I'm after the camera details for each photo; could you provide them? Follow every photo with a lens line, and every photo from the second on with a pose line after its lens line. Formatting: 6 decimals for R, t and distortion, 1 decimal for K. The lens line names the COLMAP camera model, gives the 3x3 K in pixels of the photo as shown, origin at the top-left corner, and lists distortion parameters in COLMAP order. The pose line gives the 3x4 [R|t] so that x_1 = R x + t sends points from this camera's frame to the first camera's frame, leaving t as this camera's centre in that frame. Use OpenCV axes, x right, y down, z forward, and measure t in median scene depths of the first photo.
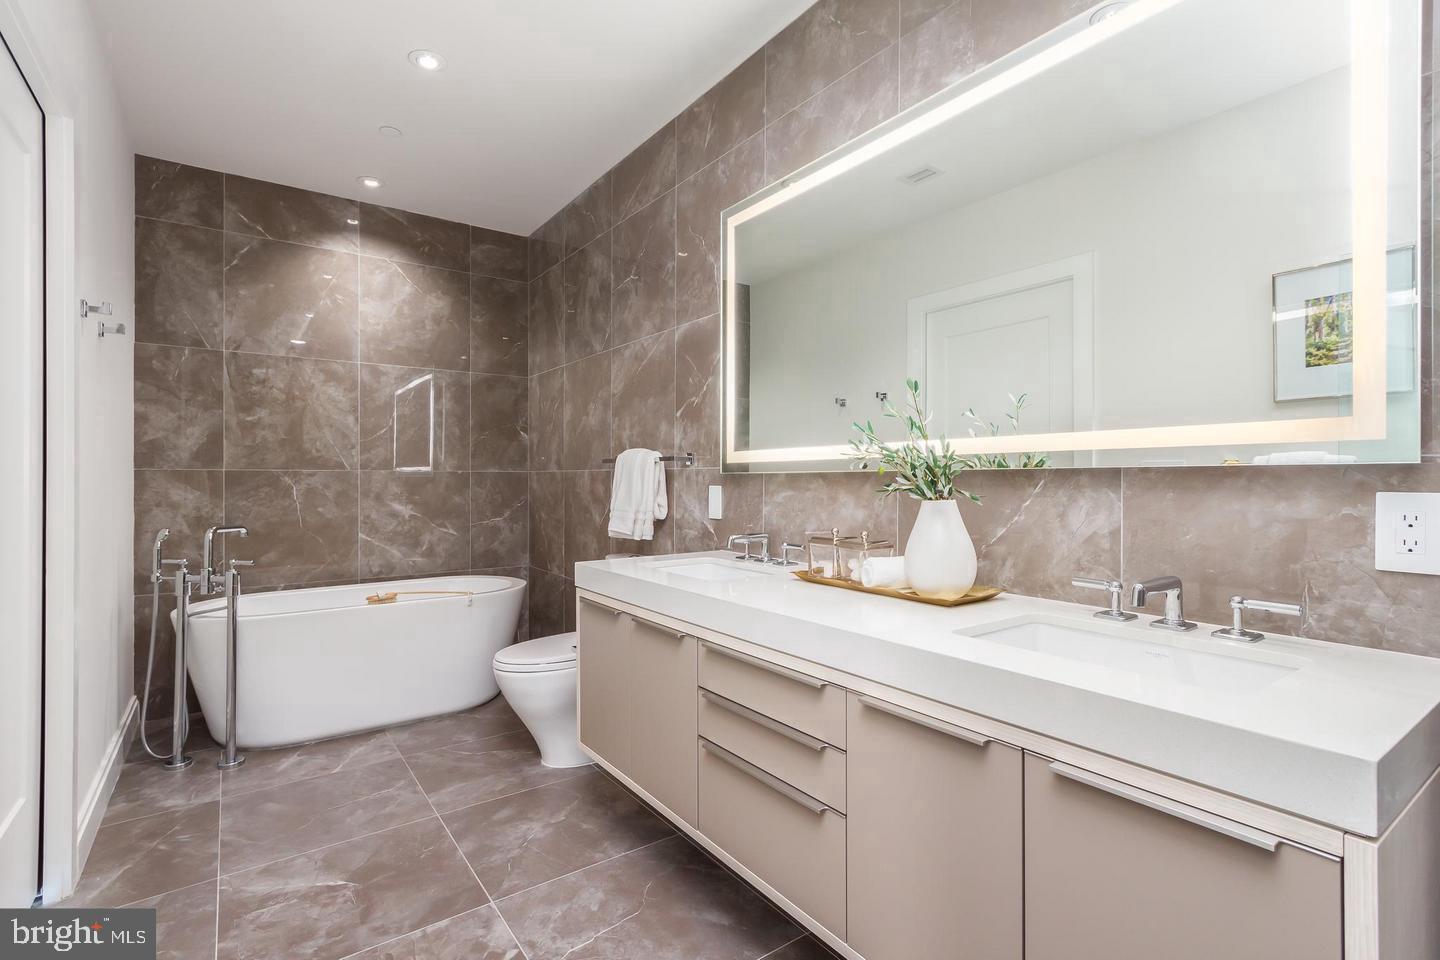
lens RADIAL K [[686.8, 0, 720.0], [0, 686.8, 480.0], [0, 0, 1]] dist [0.000299, -0.000008]
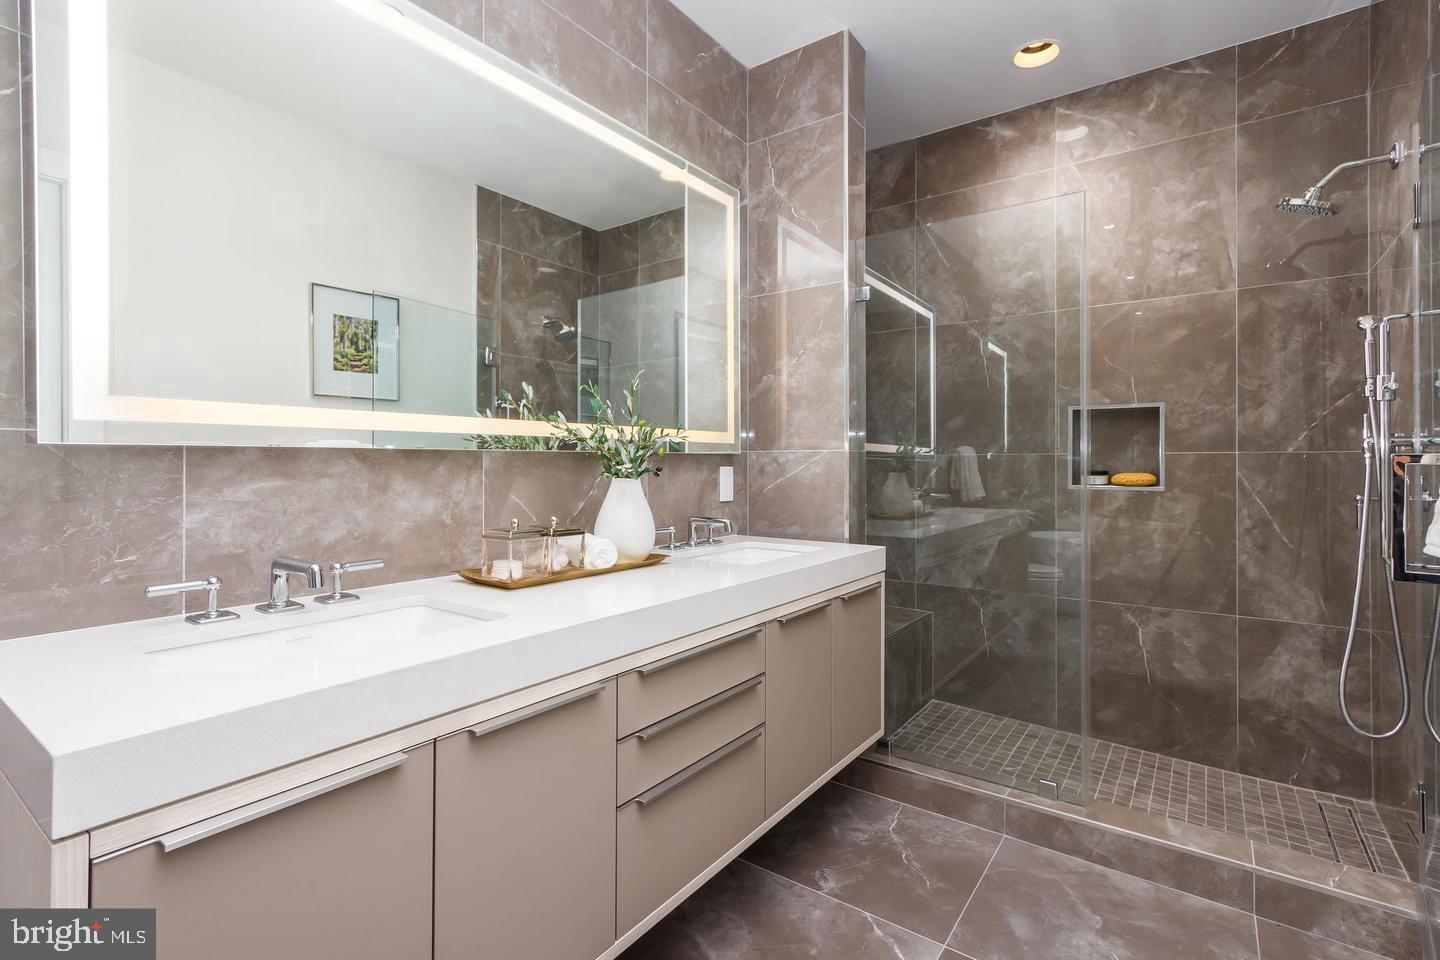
lens RADIAL K [[665.6, 0, 716.9], [0, 665.6, 473.6], [0, 0, 1]] dist [-0.000207, -0.000031]
pose [[-0.314594, -0.013553, 0.949129, -0.574555], [0.001808, 0.999888, 0.014878, 0.003609], [-0.949224, 0.006397, -0.314535, 0.876289]]
